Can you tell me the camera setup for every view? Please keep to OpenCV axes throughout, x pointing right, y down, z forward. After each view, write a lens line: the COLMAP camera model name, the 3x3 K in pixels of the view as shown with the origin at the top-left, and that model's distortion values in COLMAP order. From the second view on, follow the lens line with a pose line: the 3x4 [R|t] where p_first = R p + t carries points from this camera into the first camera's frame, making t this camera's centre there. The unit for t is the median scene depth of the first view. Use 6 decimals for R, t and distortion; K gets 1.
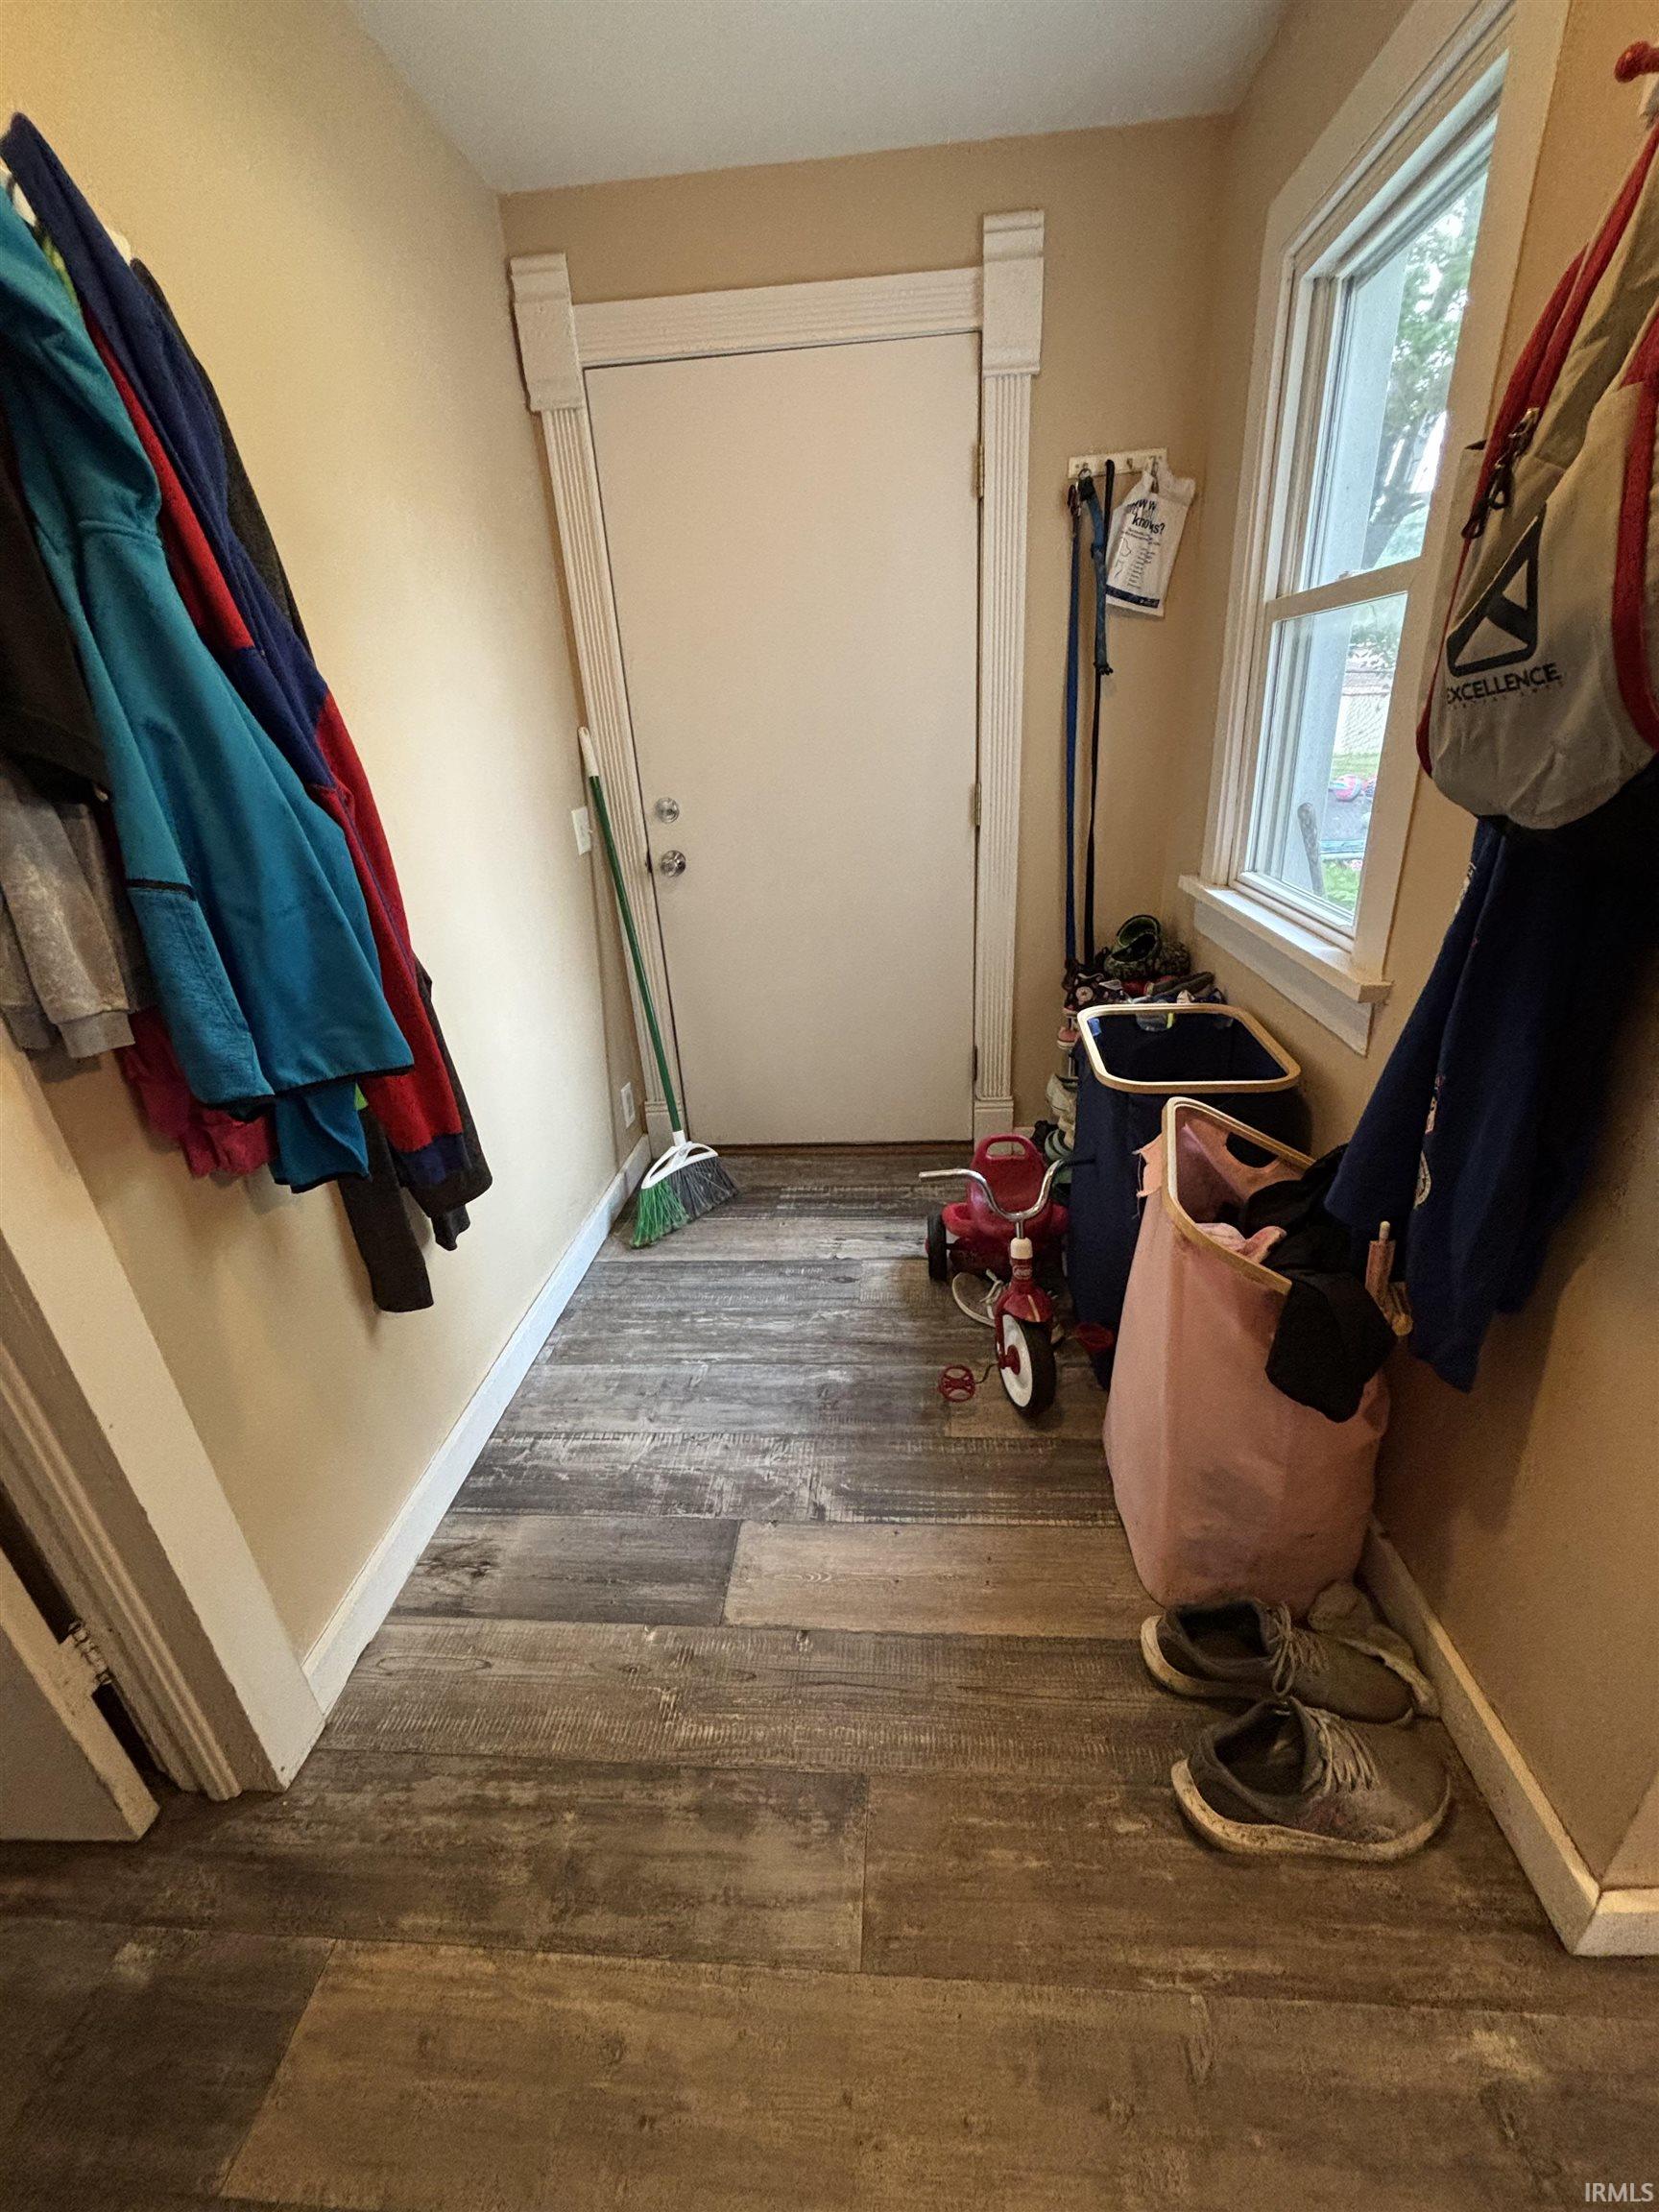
lens RADIAL K [[890.2, 0, 842.0], [0, 890.2, 1101.6], [0, 0, 1]] dist [0.000218, 0.000313]
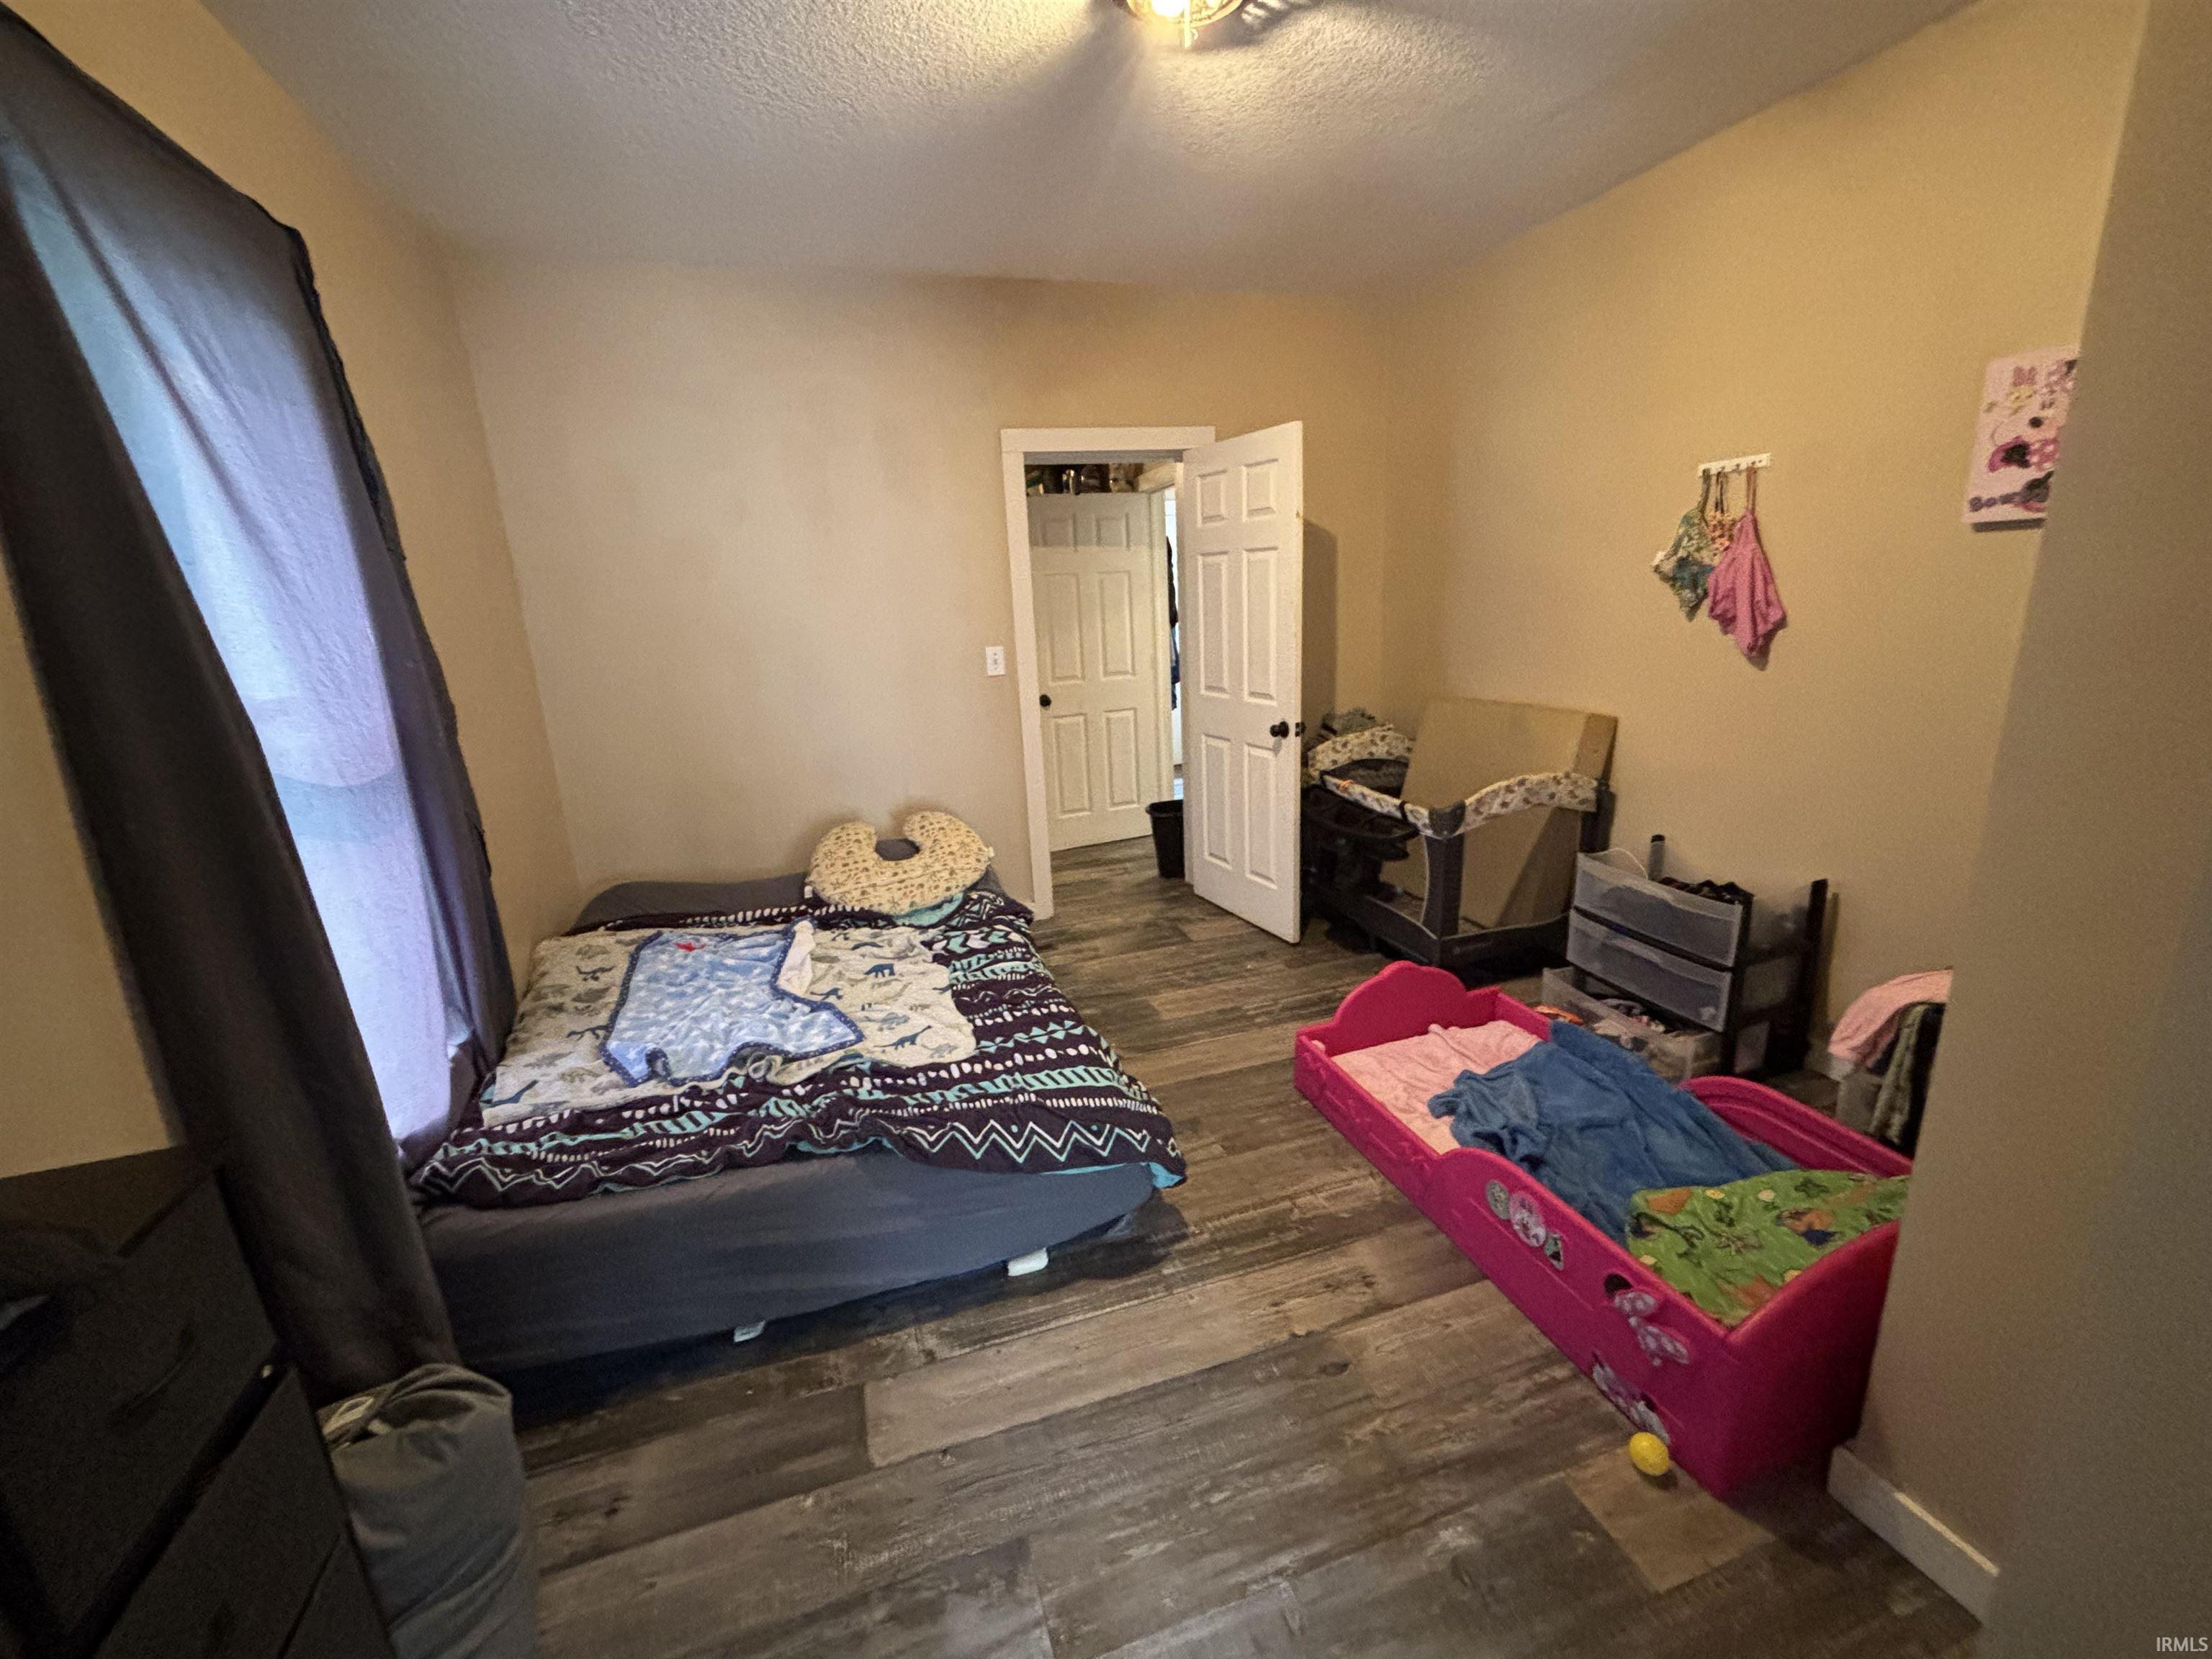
lens RADIAL K [[890.2, 0, 1101.2], [0, 890.2, 827.9], [0, 0, 1]] dist [0.000218, 0.000313]
pose [[0.929879, -0.083307, 0.358310, -0.203608], [0.142432, 0.979582, -0.141885, -0.019388], [-0.339174, 0.182970, 0.922758, -0.315803]]
